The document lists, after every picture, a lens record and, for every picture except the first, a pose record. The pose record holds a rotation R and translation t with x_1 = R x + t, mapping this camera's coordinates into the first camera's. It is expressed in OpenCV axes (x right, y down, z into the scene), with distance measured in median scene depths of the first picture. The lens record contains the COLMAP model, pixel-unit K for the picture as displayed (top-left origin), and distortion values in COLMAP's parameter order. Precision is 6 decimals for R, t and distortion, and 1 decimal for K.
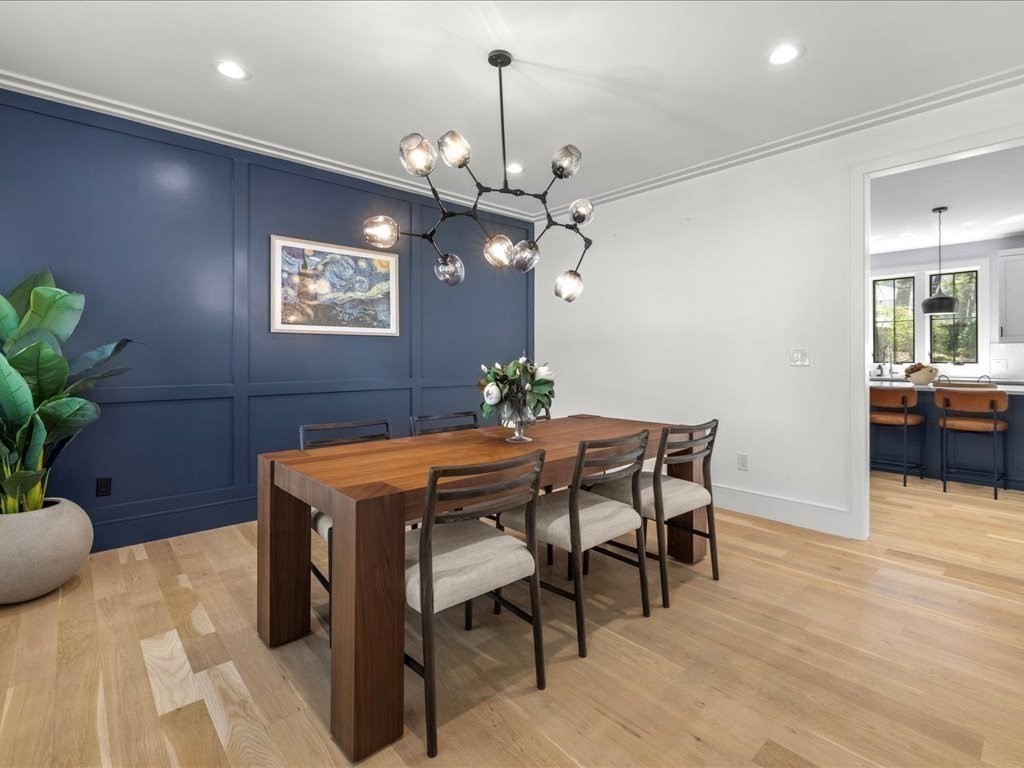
lens RADIAL K [[485.4, 0, 510.3], [0, 485.4, 379.0], [0, 0, 1]] dist [0.004285, -0.000126]
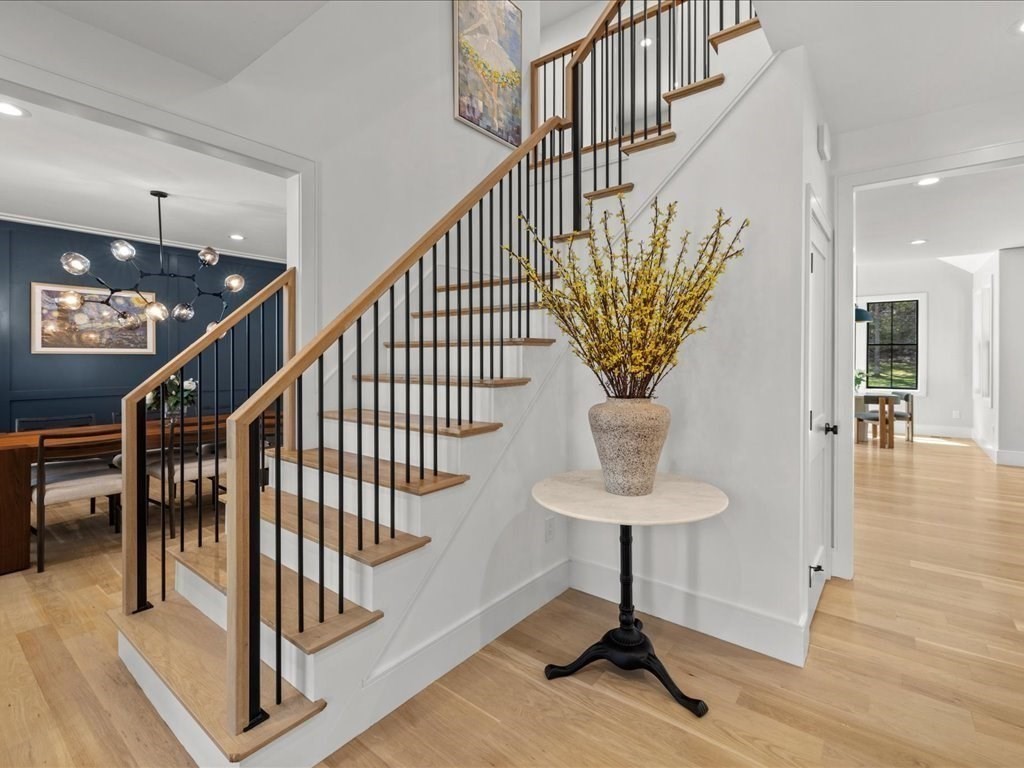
lens RADIAL K [[485.4, 0, 513.5], [0, 485.4, 377.8], [0, 0, 1]] dist [0.004285, -0.000126]
pose [[0.986053, -0.004525, 0.166367, 0.608067], [0.005097, 0.999982, -0.003016, -0.016903], [-0.166351, 0.003822, 0.986059, -0.568808]]
